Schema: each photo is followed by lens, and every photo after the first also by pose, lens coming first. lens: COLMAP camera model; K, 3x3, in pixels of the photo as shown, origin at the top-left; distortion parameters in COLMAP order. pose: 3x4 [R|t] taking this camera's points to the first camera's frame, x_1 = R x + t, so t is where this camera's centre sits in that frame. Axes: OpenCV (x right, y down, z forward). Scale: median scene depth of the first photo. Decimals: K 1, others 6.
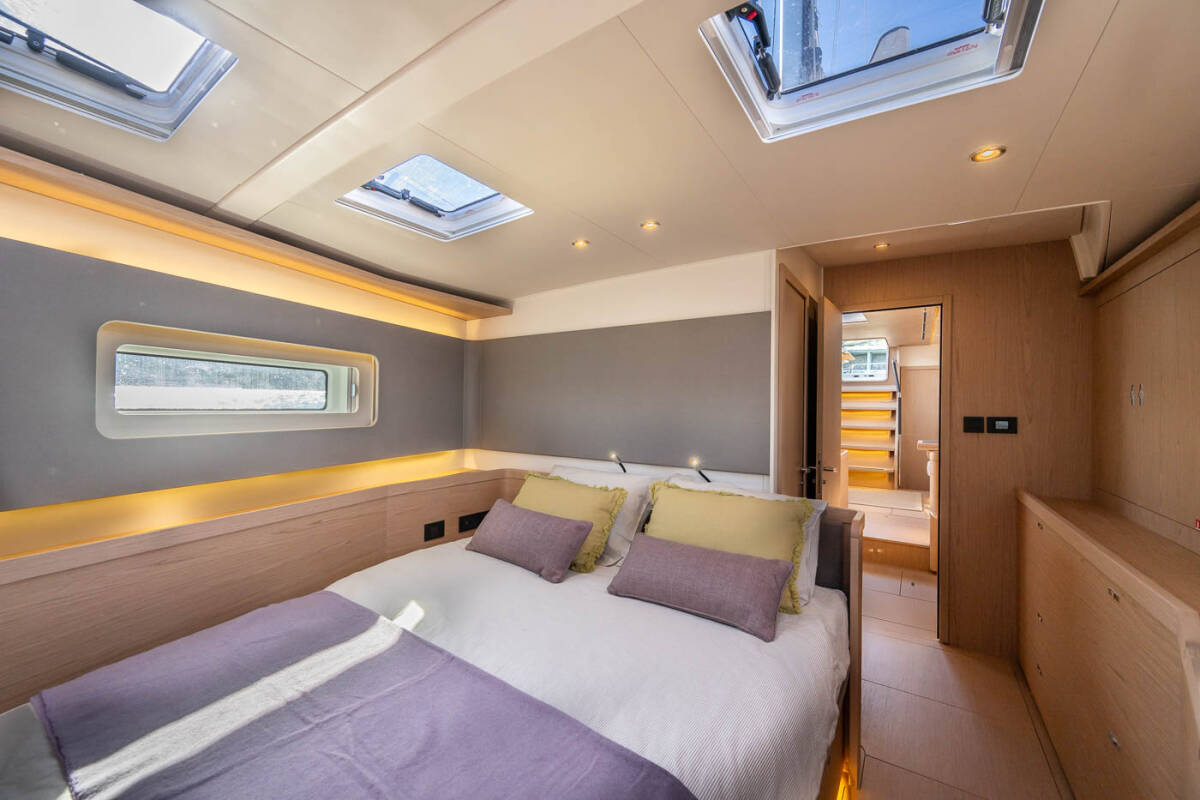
lens RADIAL K [[473.5, 0, 600.0], [0, 473.5, 400.0], [0, 0, 1]] dist [-0.000141, -0.000021]
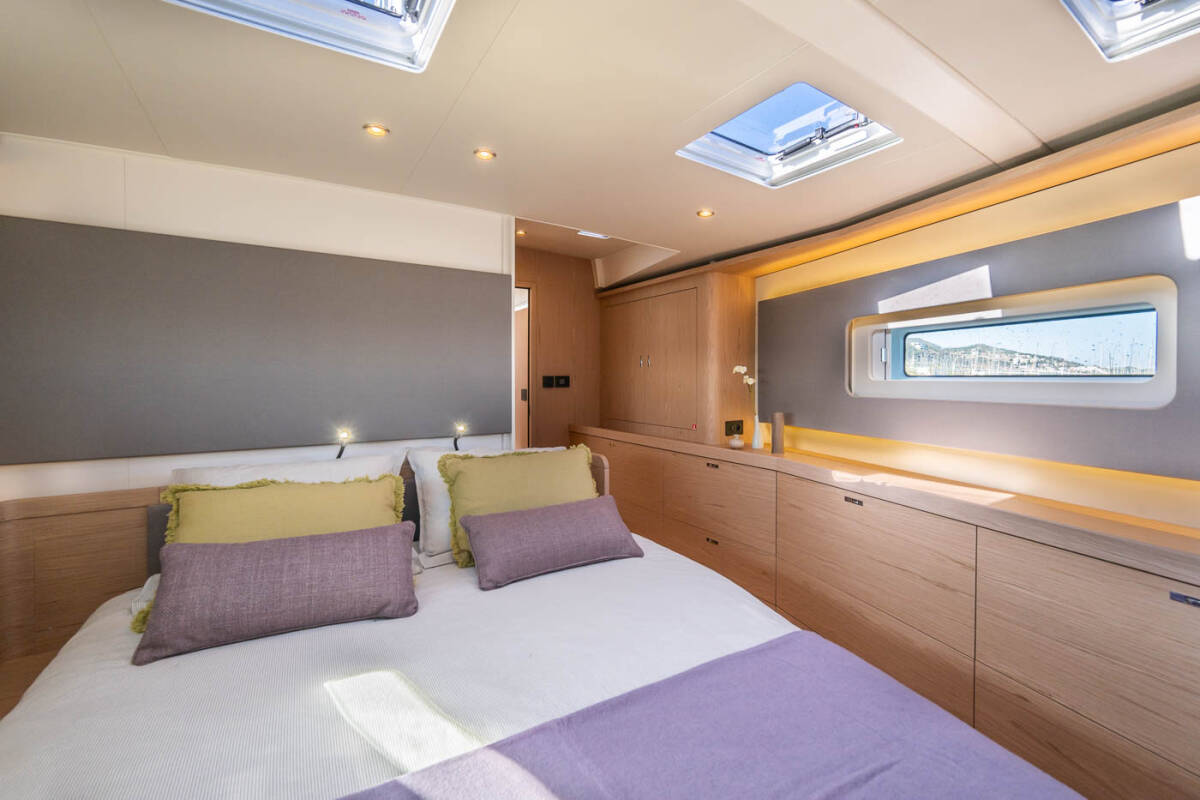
lens RADIAL K [[485.0, 0, 597.2], [0, 485.0, 378.7], [0, 0, 1]] dist [0.000592, 0.000067]
pose [[0.411002, -0.015428, 0.911504, -0.530185], [-0.011438, 0.999691, 0.022078, 0.013680], [-0.911563, -0.019500, 0.410699, 0.382333]]
